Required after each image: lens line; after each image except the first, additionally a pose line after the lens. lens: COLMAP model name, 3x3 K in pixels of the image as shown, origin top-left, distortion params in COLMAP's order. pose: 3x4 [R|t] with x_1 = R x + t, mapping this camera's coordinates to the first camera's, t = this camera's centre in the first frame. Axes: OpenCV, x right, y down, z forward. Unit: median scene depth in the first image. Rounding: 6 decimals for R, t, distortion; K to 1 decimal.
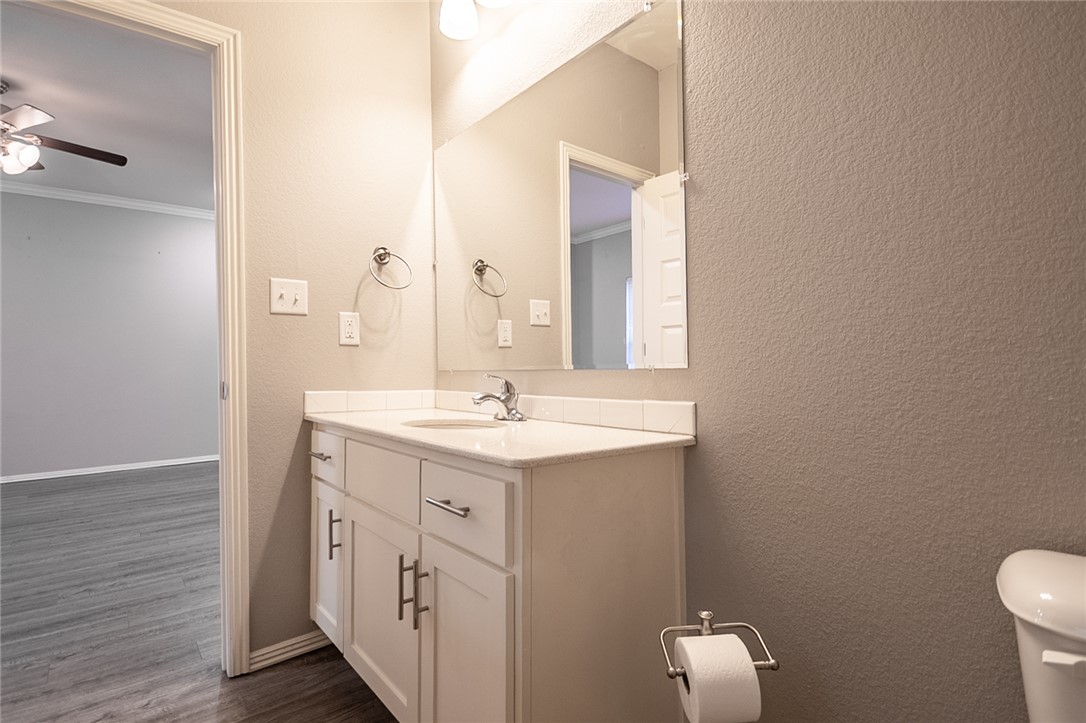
lens RADIAL K [[495.2, 0, 540.9], [0, 495.2, 363.3], [0, 0, 1]] dist [0.014822, -0.012558]
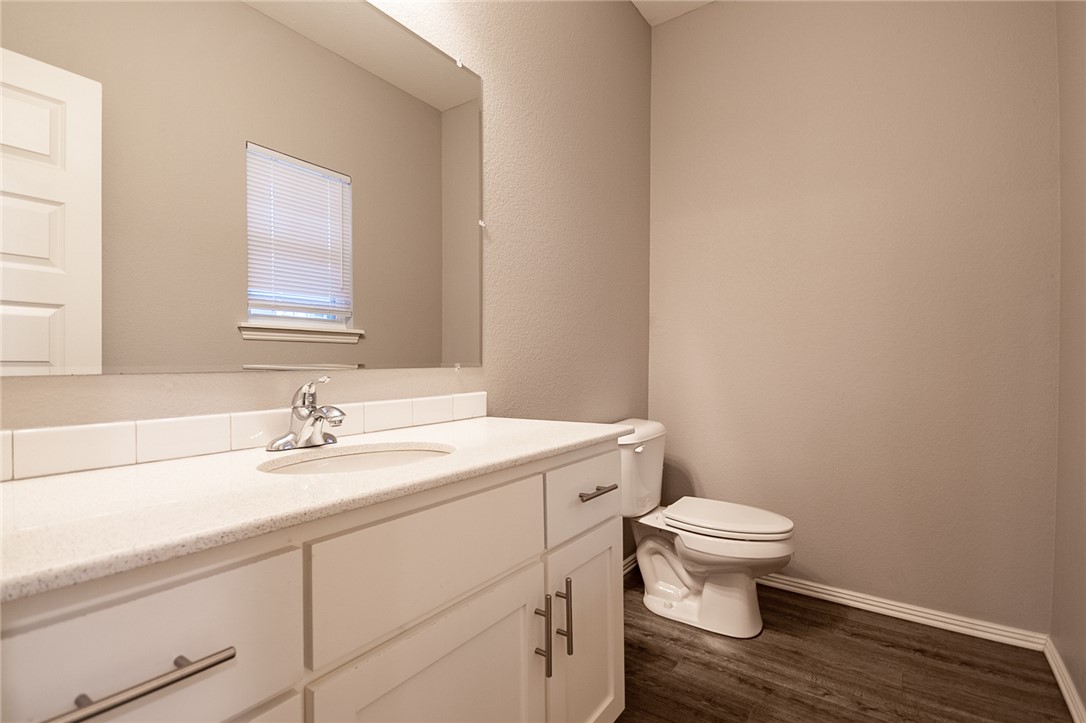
lens RADIAL K [[495.2, 0, 540.9], [0, 495.2, 363.3], [0, 0, 1]] dist [0.014822, -0.012558]
pose [[-0.213341, -0.007452, 0.976949, -1.066431], [-0.001405, 0.999972, 0.007321, -0.008594], [-0.976977, 0.000189, -0.213345, 1.146125]]
